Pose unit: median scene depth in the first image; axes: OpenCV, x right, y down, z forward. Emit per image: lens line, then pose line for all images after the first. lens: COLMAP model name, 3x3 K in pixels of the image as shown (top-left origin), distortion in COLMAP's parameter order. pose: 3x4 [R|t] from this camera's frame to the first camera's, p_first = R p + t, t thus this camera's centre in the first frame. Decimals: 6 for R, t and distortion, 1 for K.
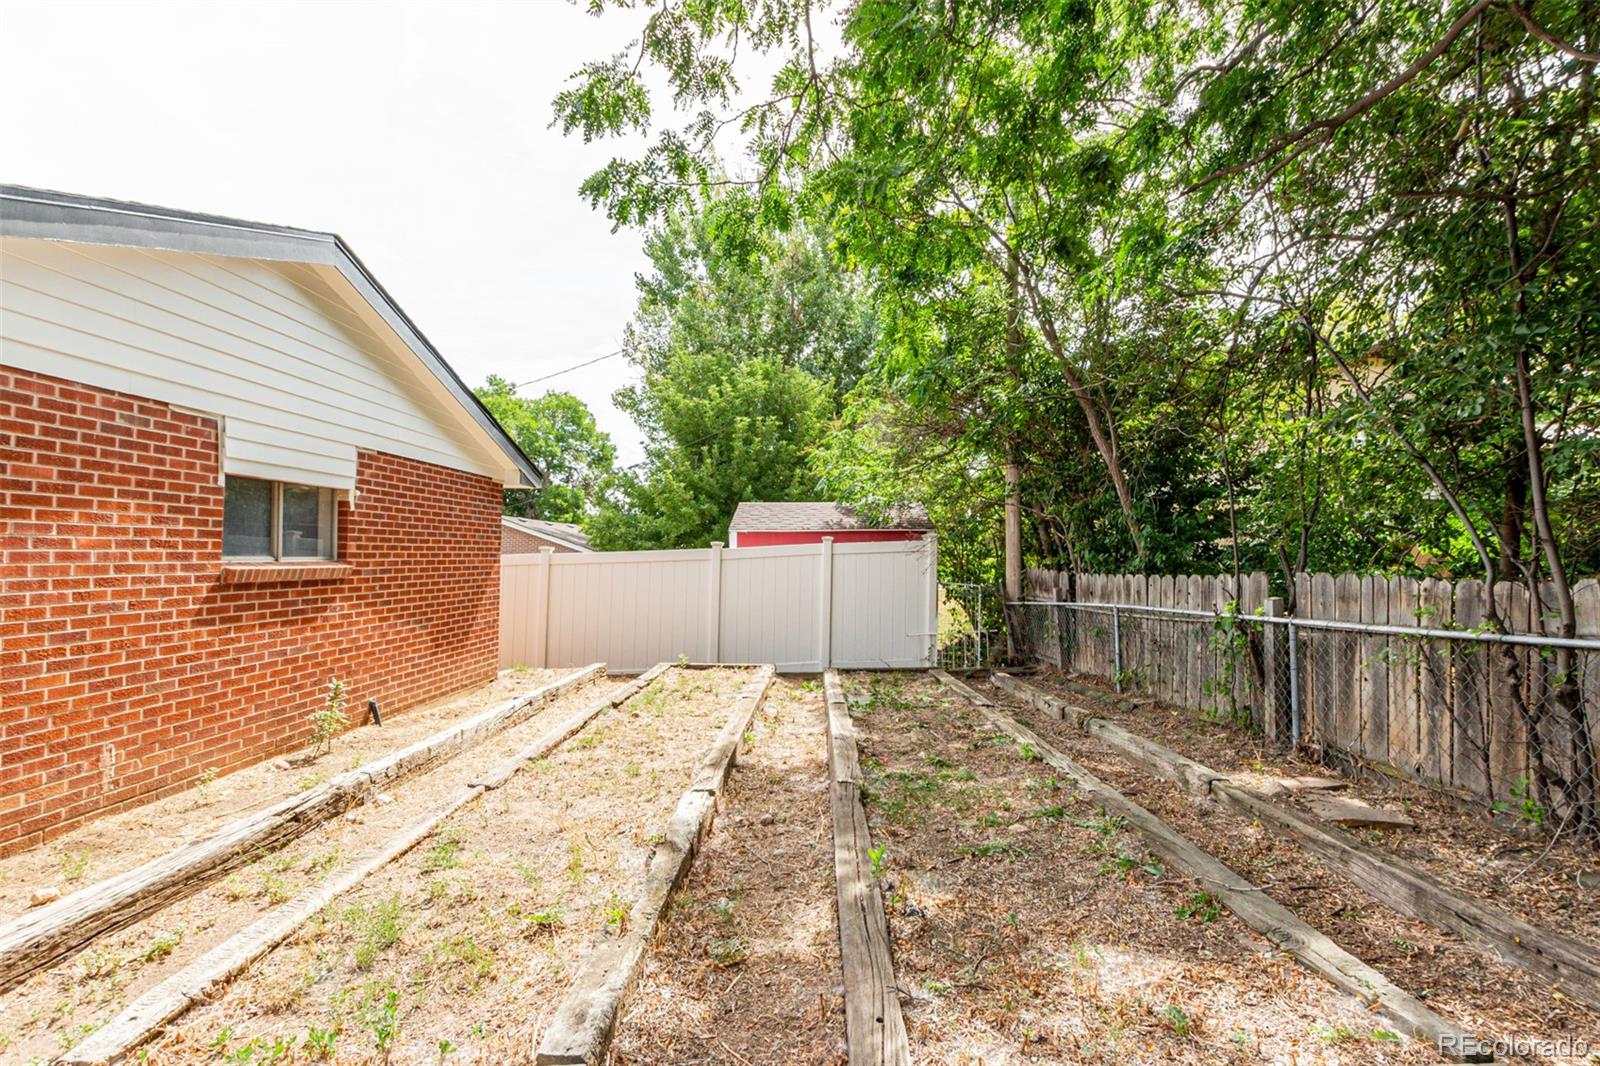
lens RADIAL K [[762.2, 0, 810.3], [0, 762.2, 536.6], [0, 0, 1]] dist [0.000615, 0.000101]
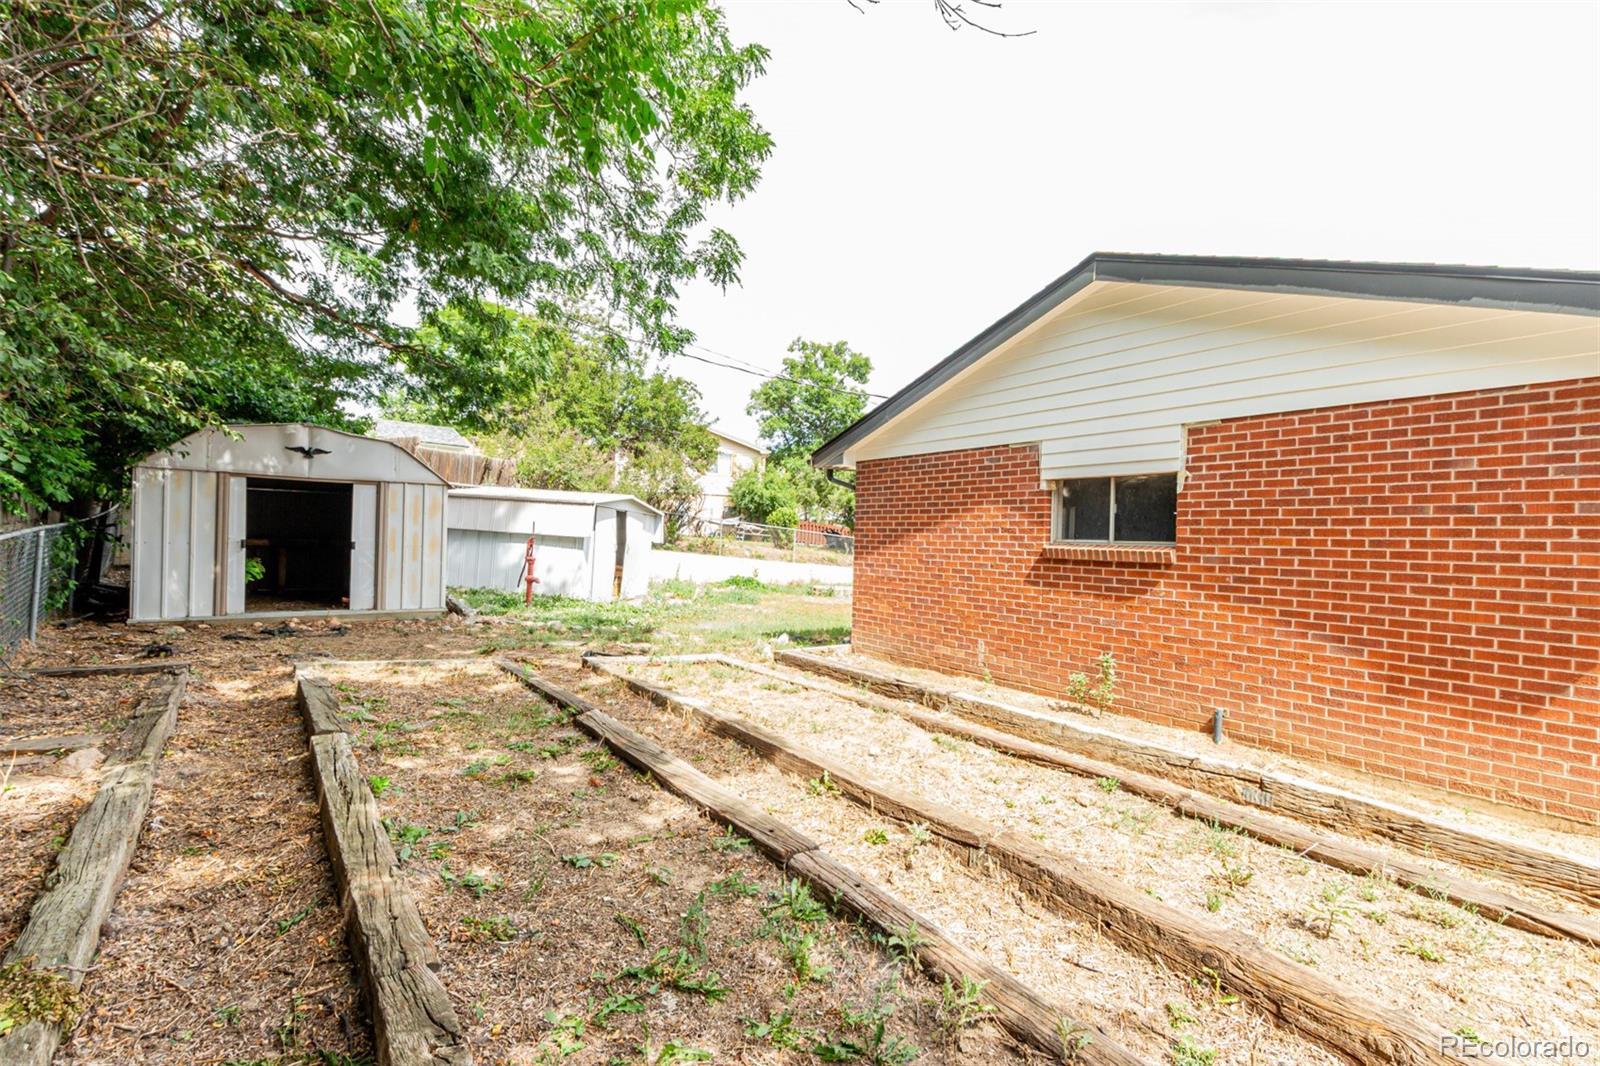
lens RADIAL K [[762.2, 0, 810.3], [0, 762.2, 536.6], [0, 0, 1]] dist [0.000615, 0.000101]
pose [[-0.818255, -0.043607, -0.573199, 0.360822], [-0.029013, 0.998981, -0.034583, 0.076011], [0.574122, -0.011667, -0.818686, 1.734652]]
